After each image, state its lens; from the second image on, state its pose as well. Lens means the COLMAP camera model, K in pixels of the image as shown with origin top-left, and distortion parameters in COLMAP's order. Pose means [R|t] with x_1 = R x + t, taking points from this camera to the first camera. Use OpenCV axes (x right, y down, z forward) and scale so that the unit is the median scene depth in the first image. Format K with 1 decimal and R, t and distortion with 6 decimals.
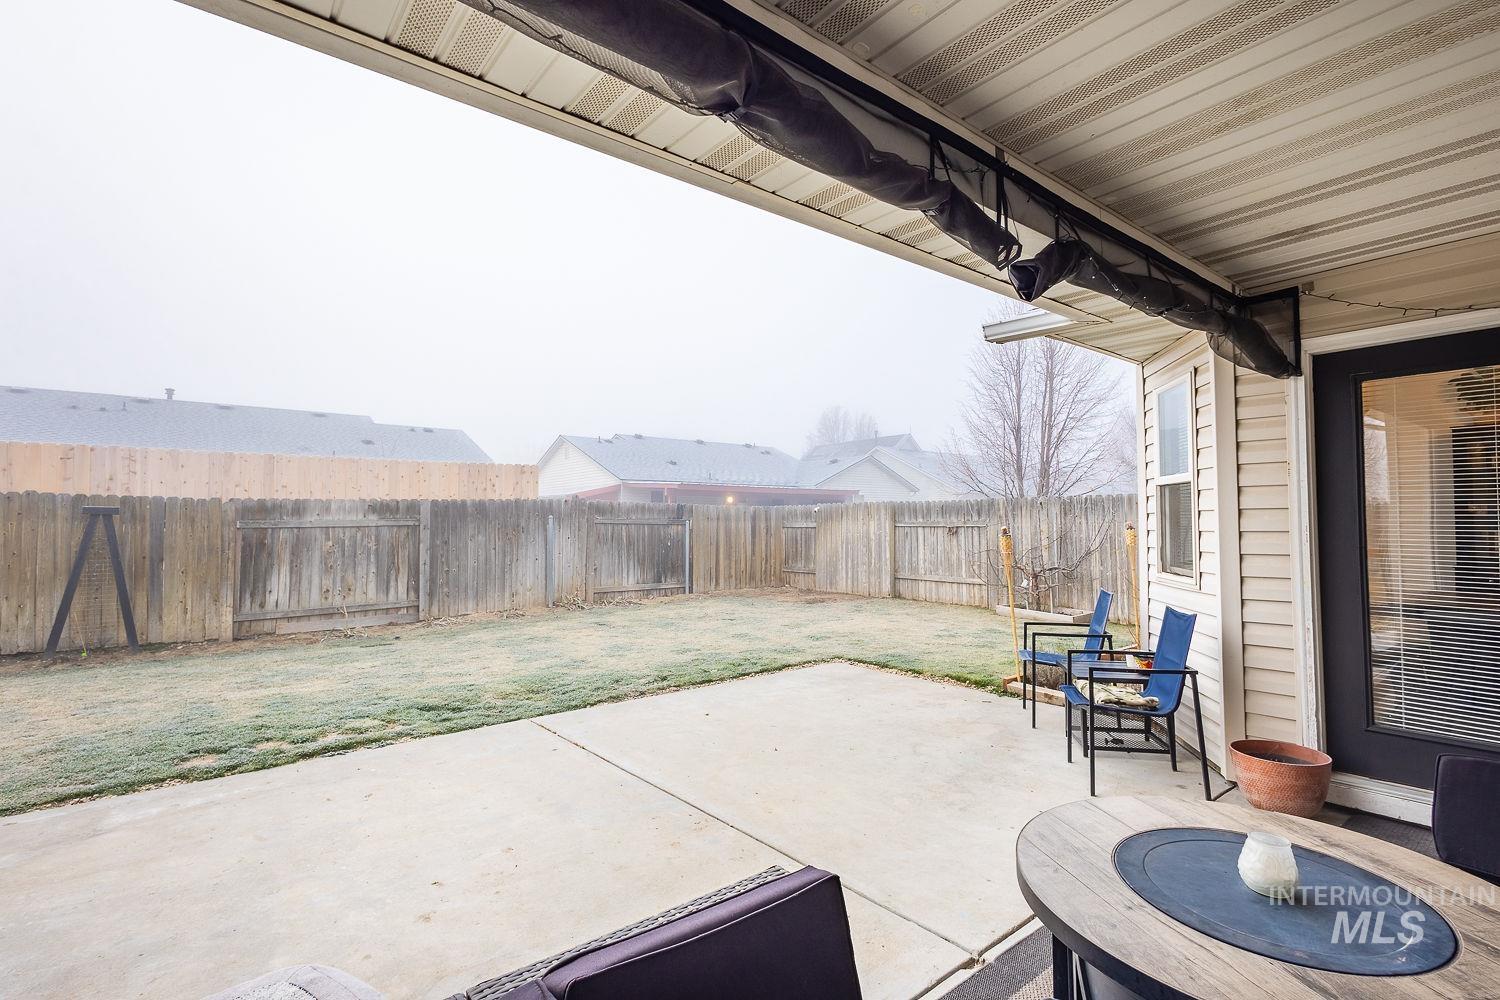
lens RADIAL K [[703.6, 0, 756.0], [0, 703.6, 500.2], [0, 0, 1]] dist [0.007990, -0.000022]
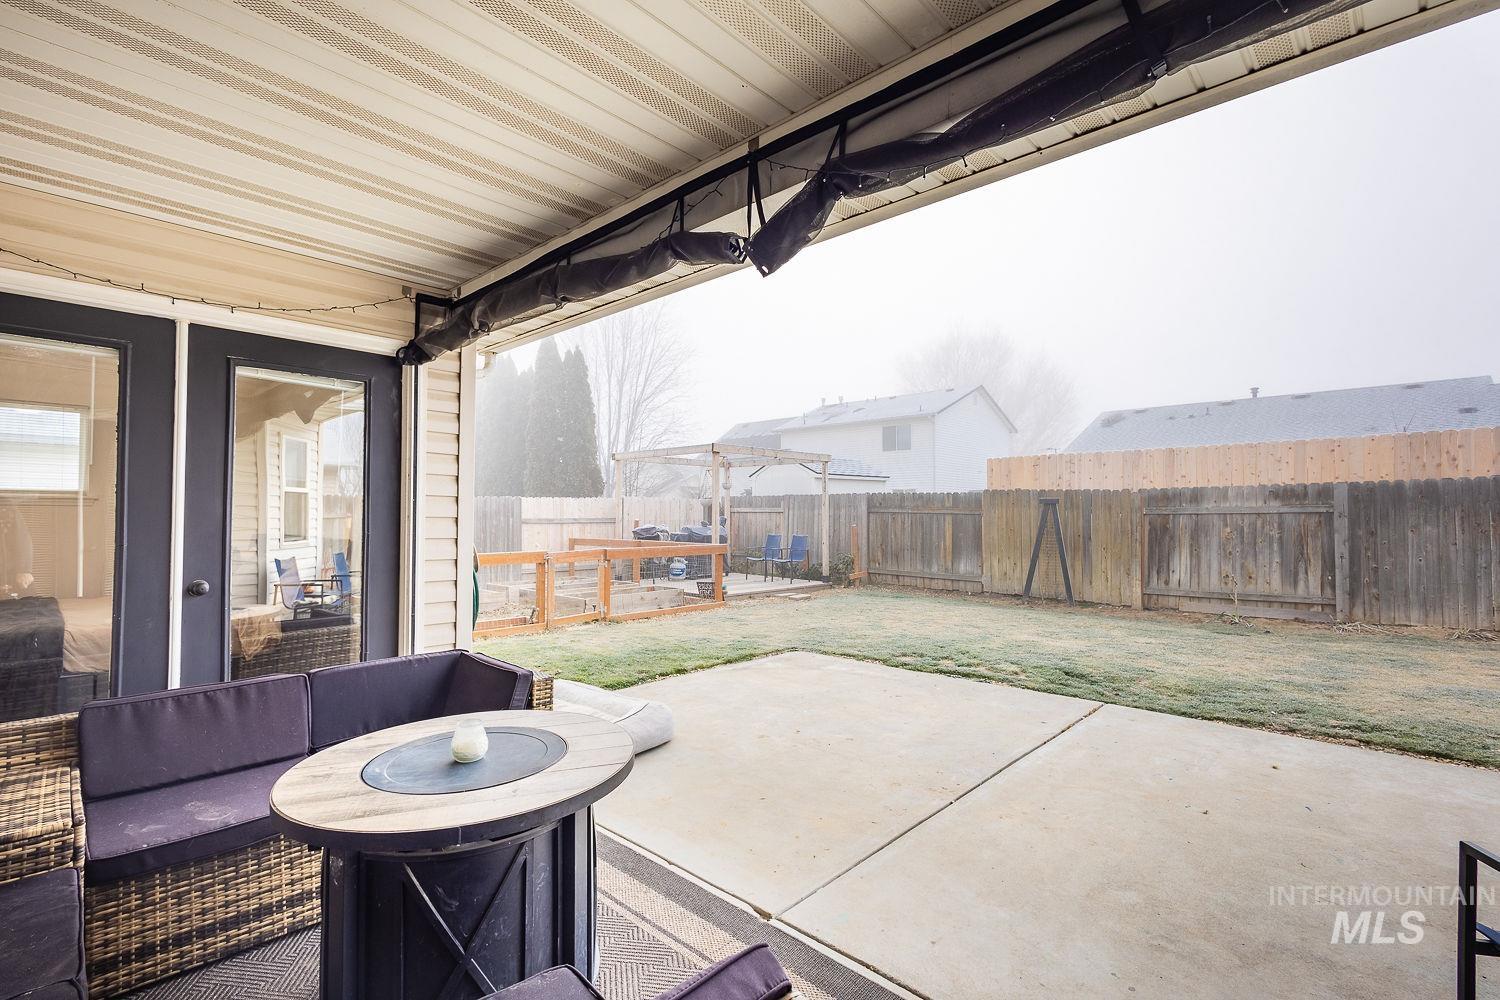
lens RADIAL K [[692.4, 0, 750.0], [0, 692.4, 500.0], [0, 0, 1]] dist [0.011762, -0.003607]
pose [[0.132604, -0.014949, -0.991056, 0.285838], [0.030460, 0.999475, -0.011001, 0.008256], [0.990701, -0.028729, 0.132989, 0.181100]]
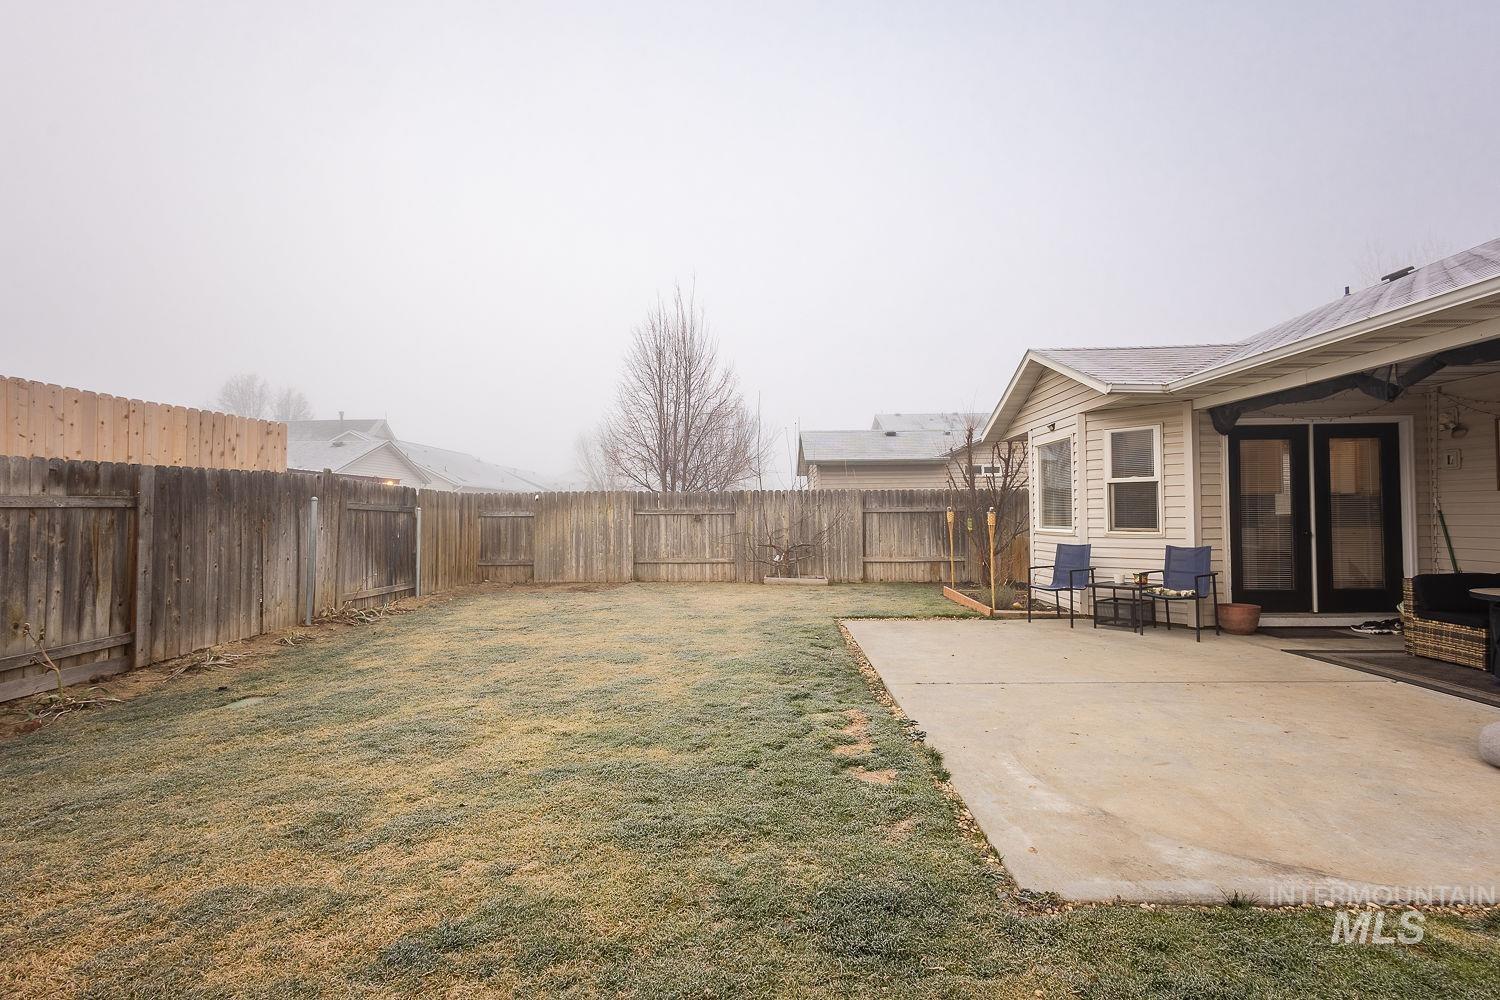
lens RADIAL K [[686.7, 0, 750.0], [0, 686.7, 500.0], [0, 0, 1]] dist [0.010824, -0.001517]
pose [[0.652223, 0.018263, 0.757807, -0.599996], [-0.020145, 0.999774, -0.006756, 0.023611], [-0.757759, -0.010860, 0.652444, 0.238850]]
